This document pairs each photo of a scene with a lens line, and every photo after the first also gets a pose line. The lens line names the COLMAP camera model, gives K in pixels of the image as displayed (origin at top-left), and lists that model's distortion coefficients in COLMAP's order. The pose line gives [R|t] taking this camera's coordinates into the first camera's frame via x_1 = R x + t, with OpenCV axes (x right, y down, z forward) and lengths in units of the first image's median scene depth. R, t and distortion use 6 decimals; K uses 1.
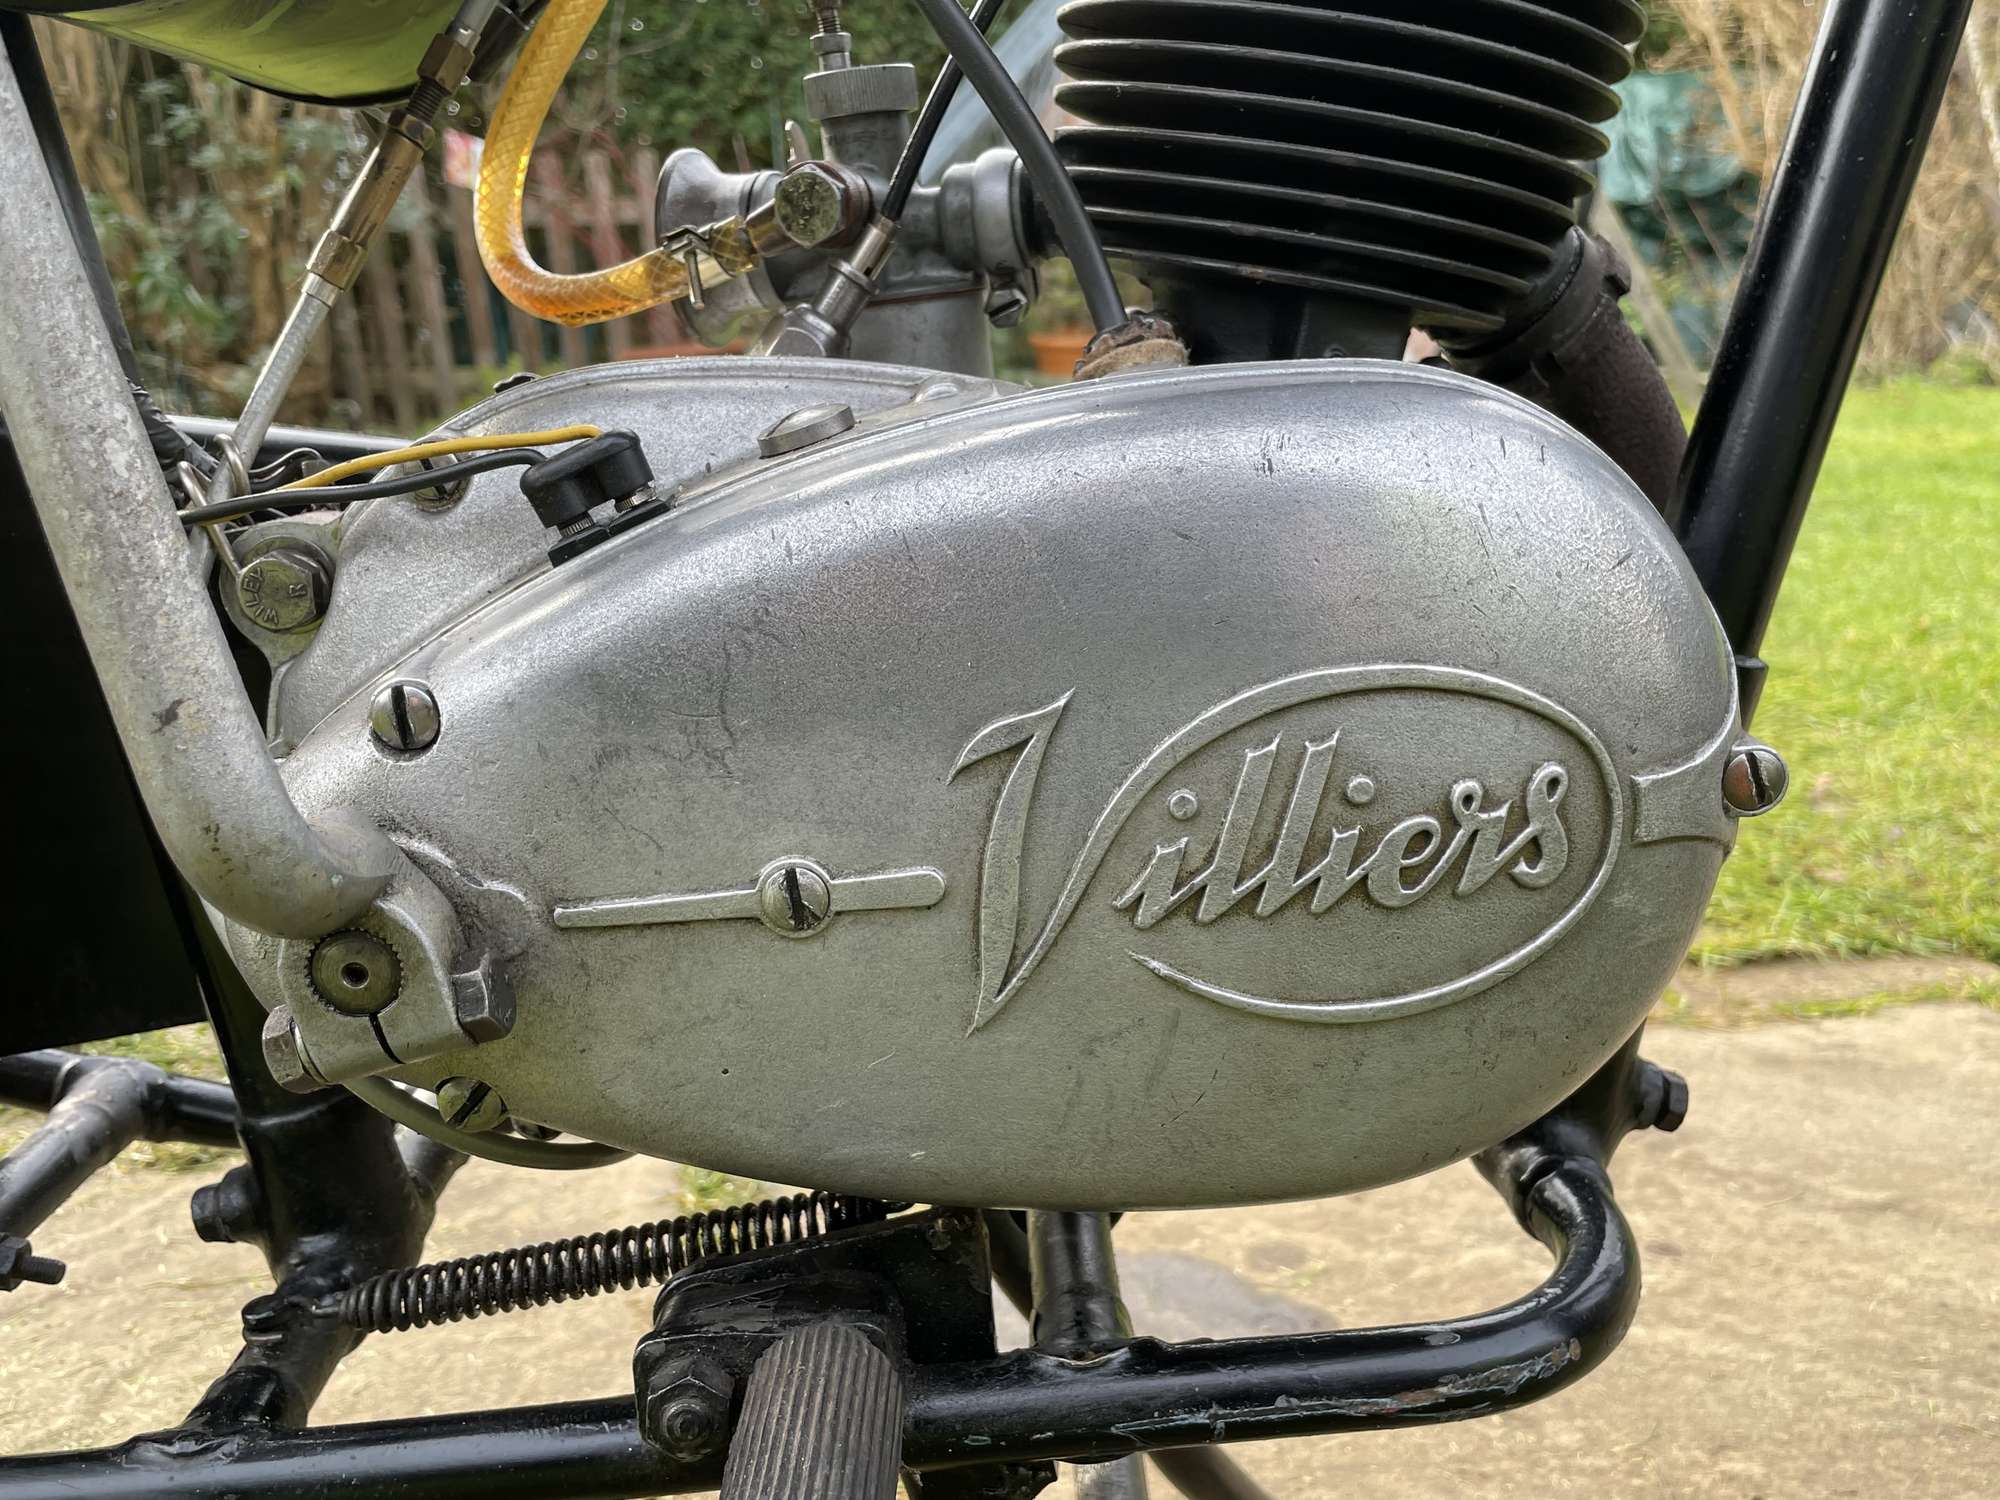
lens RADIAL K [[1760.8, 0, 1006.1], [0, 1760.8, 744.4], [0, 0, 1]] dist [-0.005477, -0.002255]
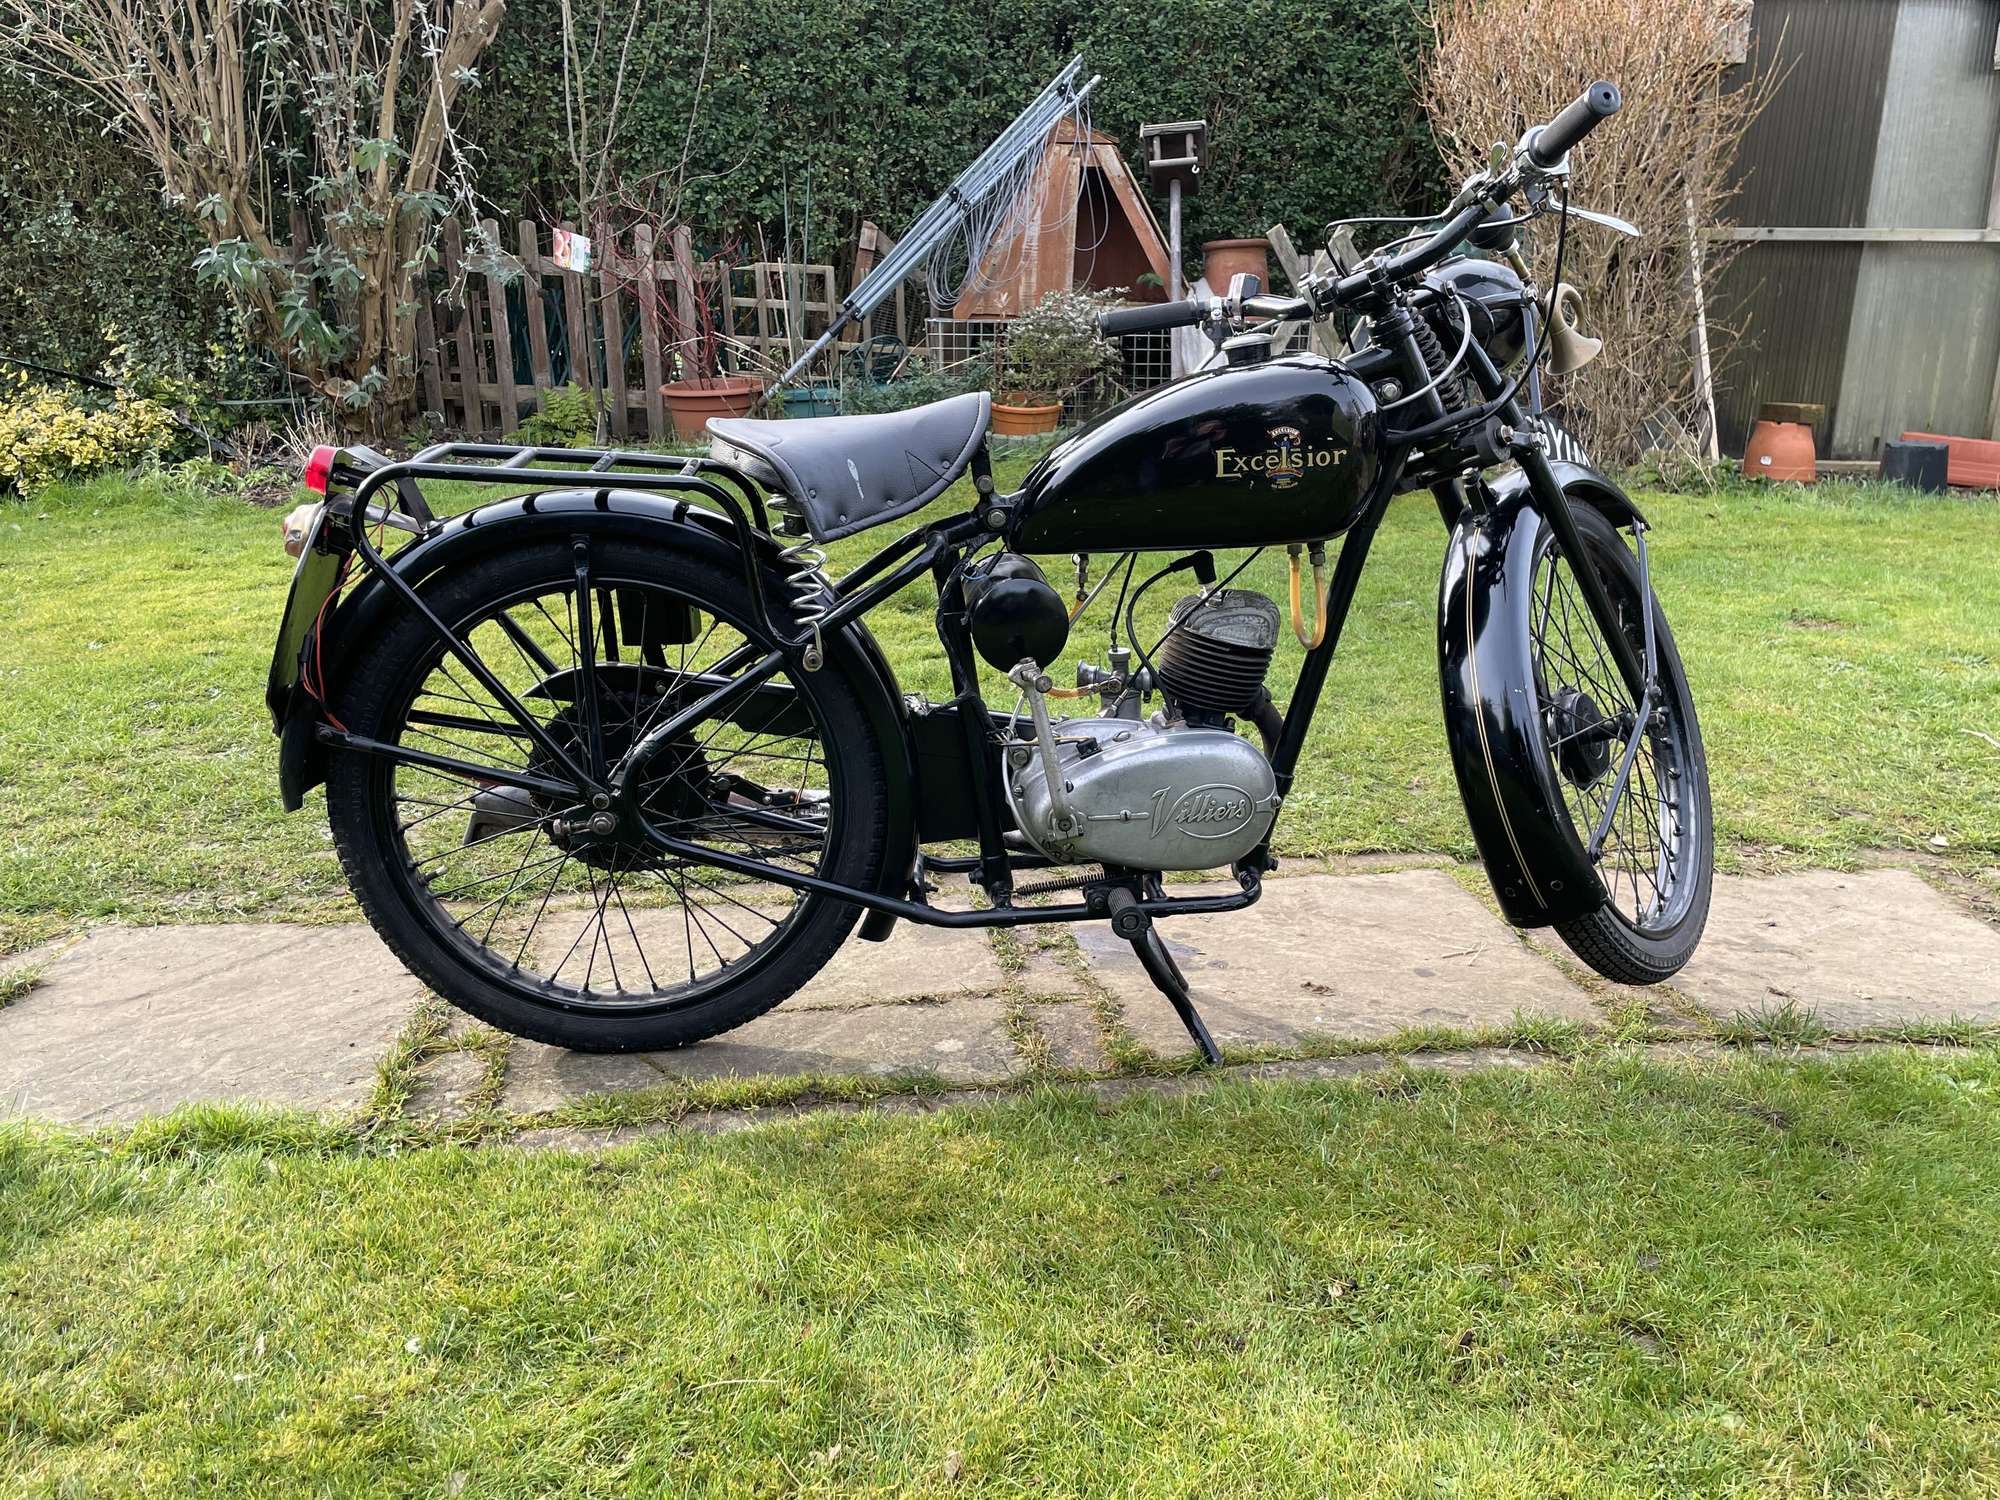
lens RADIAL K [[1760.8, 0, 996.3], [0, 1760.8, 751.4], [0, 0, 1]] dist [-0.005477, -0.002255]
pose [[0.996700, 0.034621, 0.073423, -0.308831], [-0.037925, 0.998307, 0.044089, -0.120021], [-0.071772, -0.046728, 0.996326, -1.546329]]
